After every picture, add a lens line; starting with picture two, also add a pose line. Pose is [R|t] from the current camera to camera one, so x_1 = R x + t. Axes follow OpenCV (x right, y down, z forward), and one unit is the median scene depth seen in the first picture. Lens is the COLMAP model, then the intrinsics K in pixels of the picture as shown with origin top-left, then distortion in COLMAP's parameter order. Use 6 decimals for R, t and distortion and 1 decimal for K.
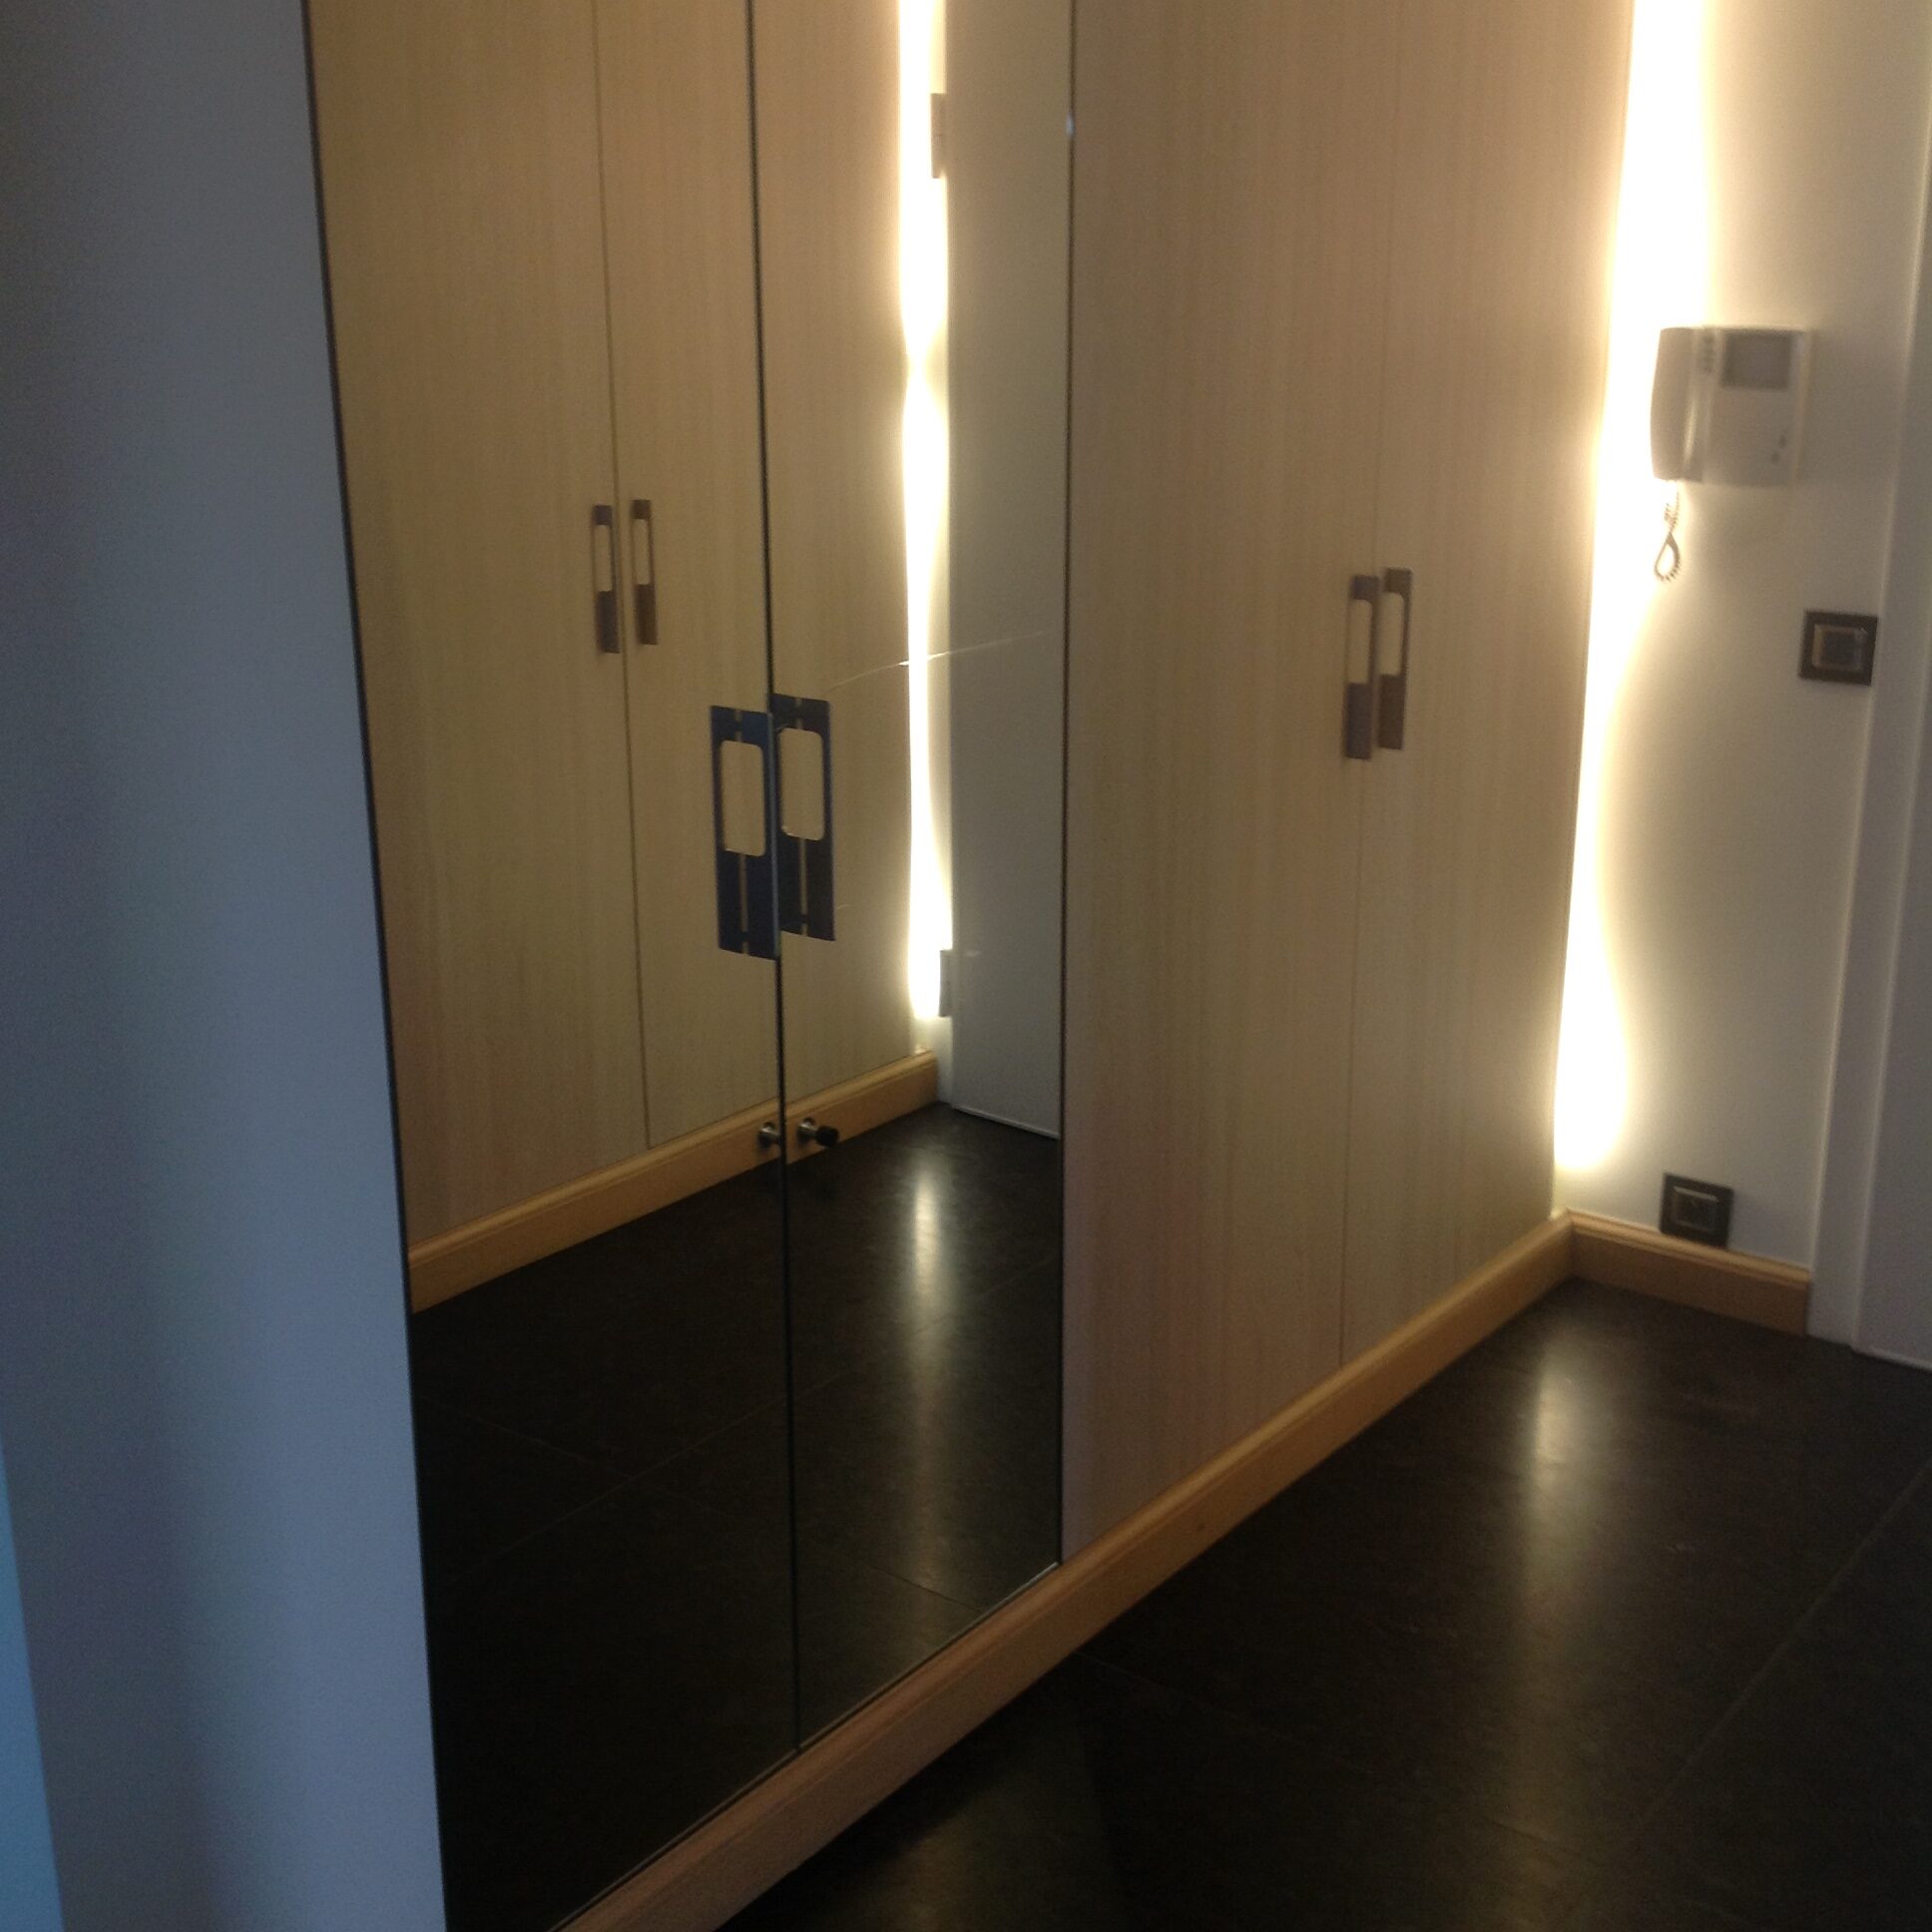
lens RADIAL K [[2457.5, 0, 966.0], [0, 2457.5, 966.0], [0, 0, 1]] dist [0.038443, 0.061066]
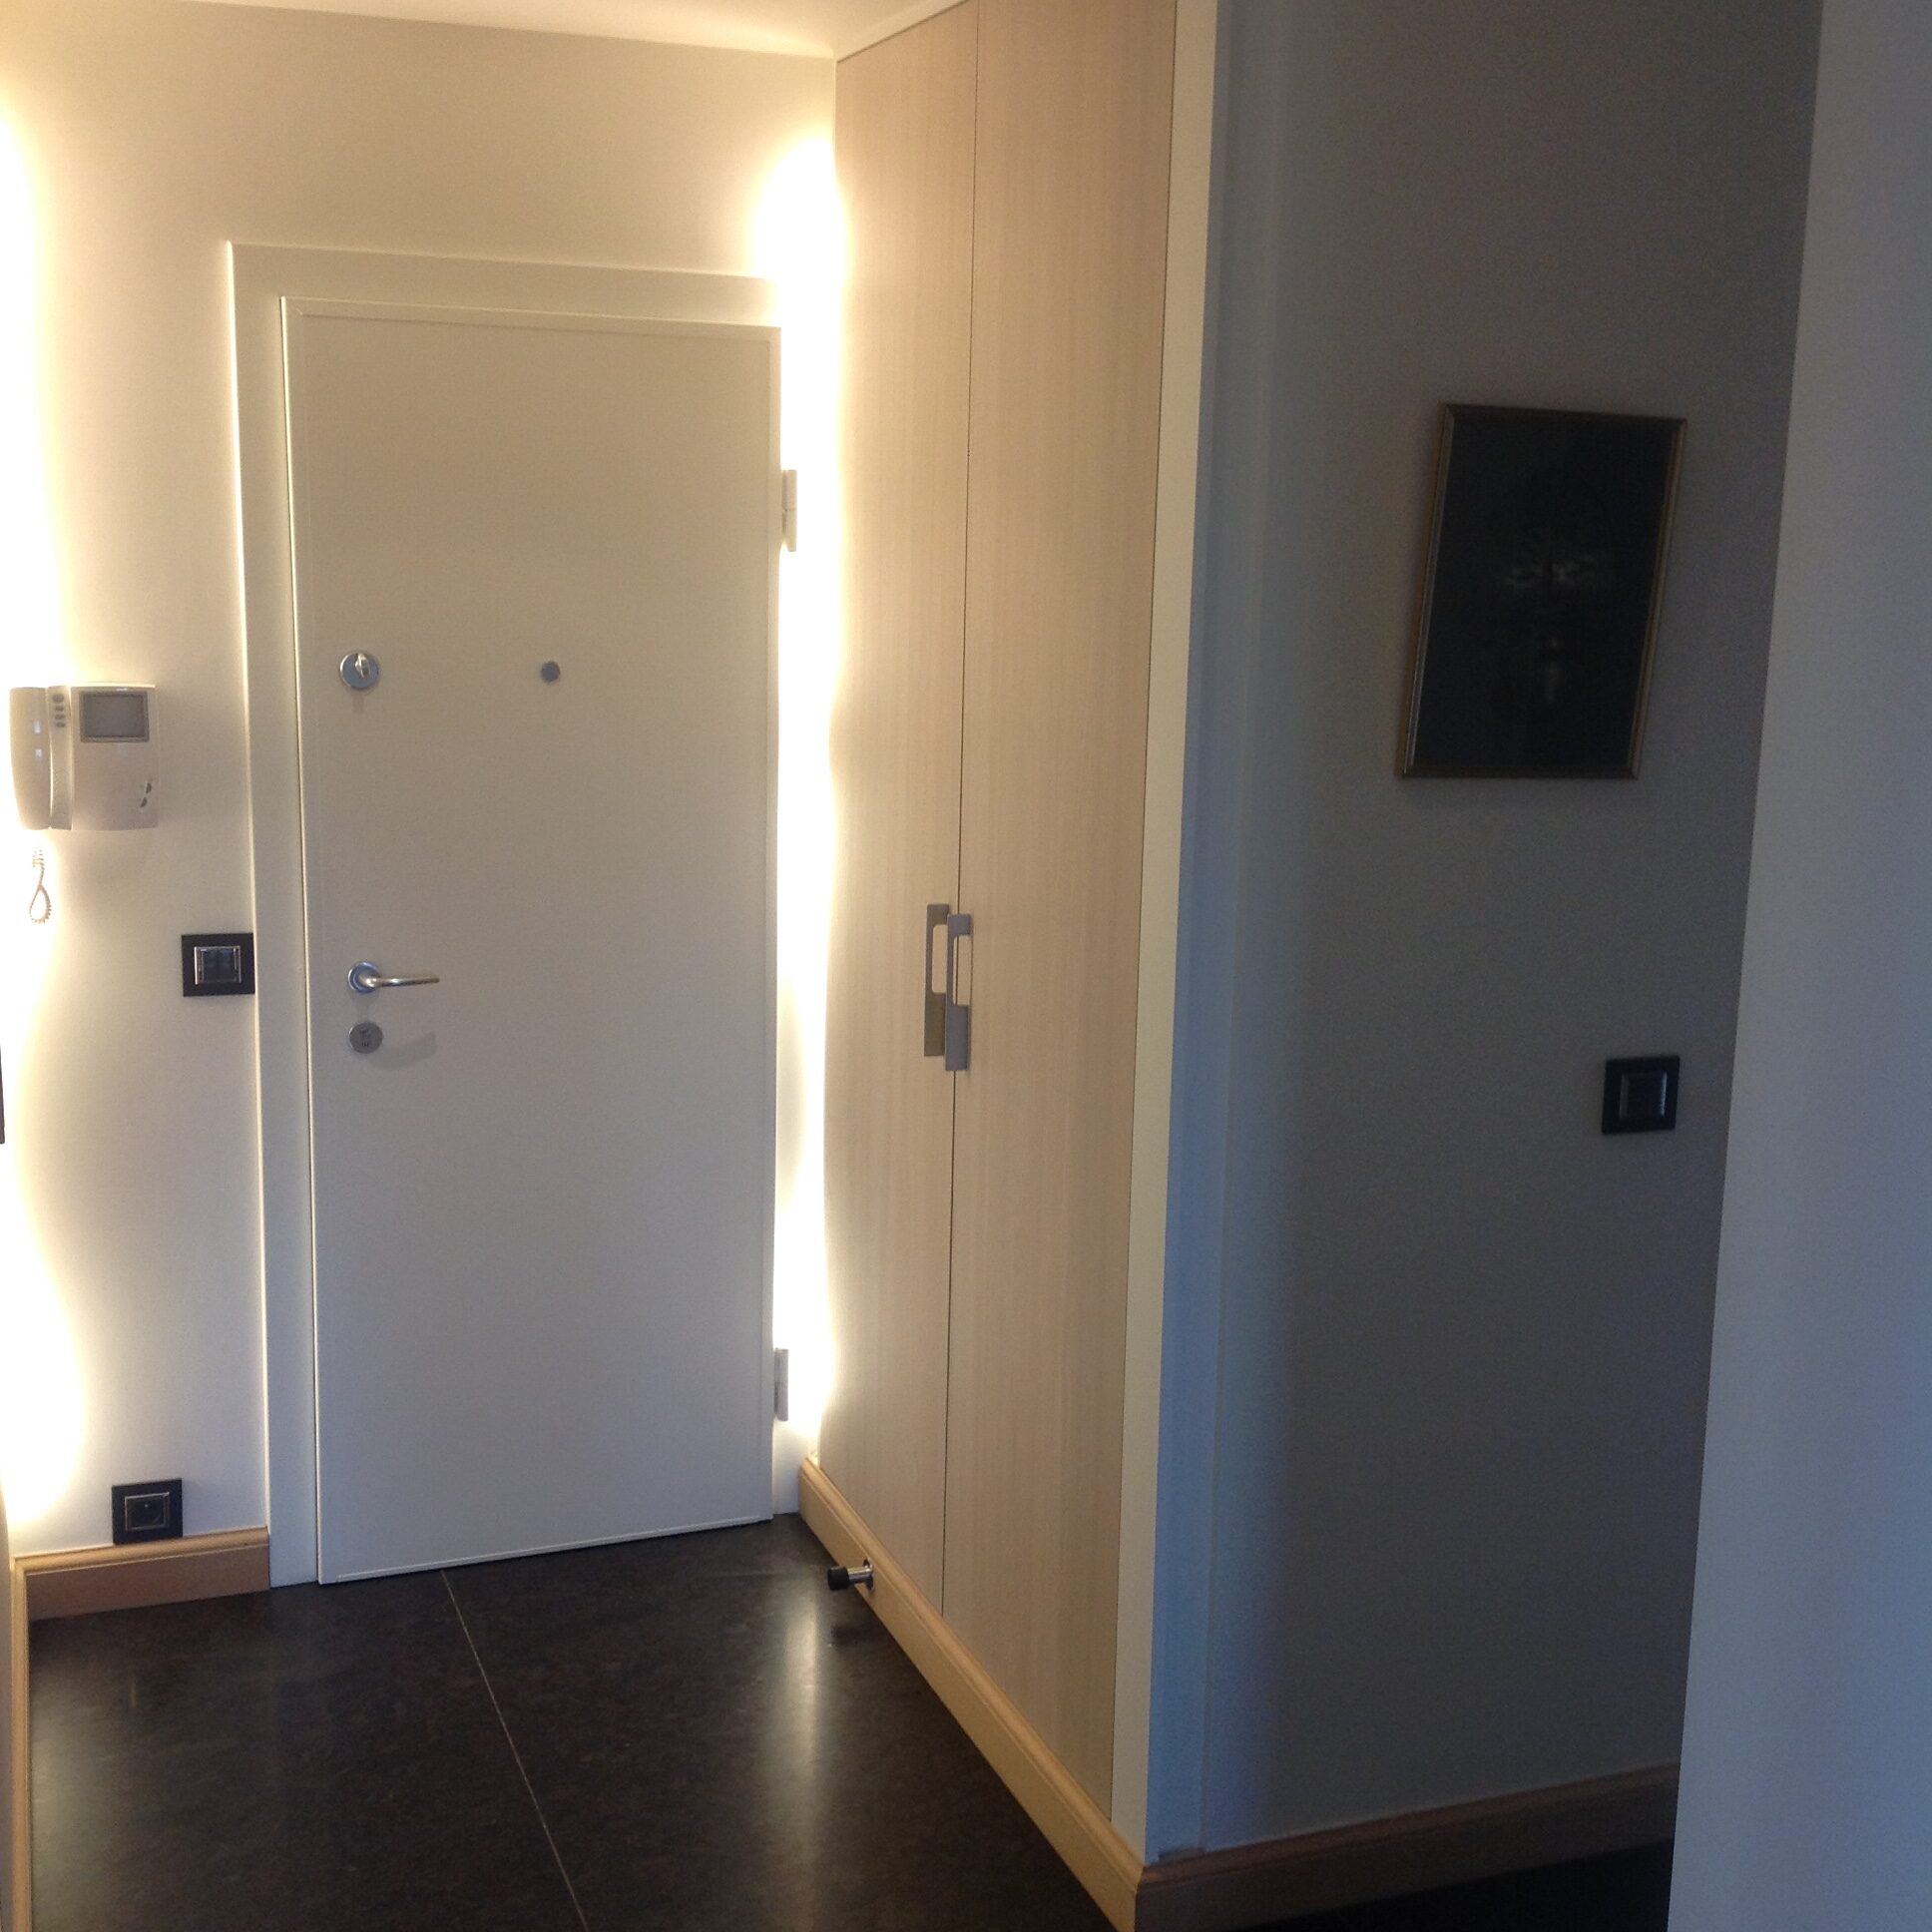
lens RADIAL K [[2457.5, 0, 966.0], [0, 2457.5, 966.0], [0, 0, 1]] dist [0.038443, 0.061066]
pose [[0.530903, -0.145582, 0.834834, -0.384380], [0.213129, 0.976406, 0.034732, -0.094164], [-0.820194, 0.159488, 0.549405, 0.120102]]
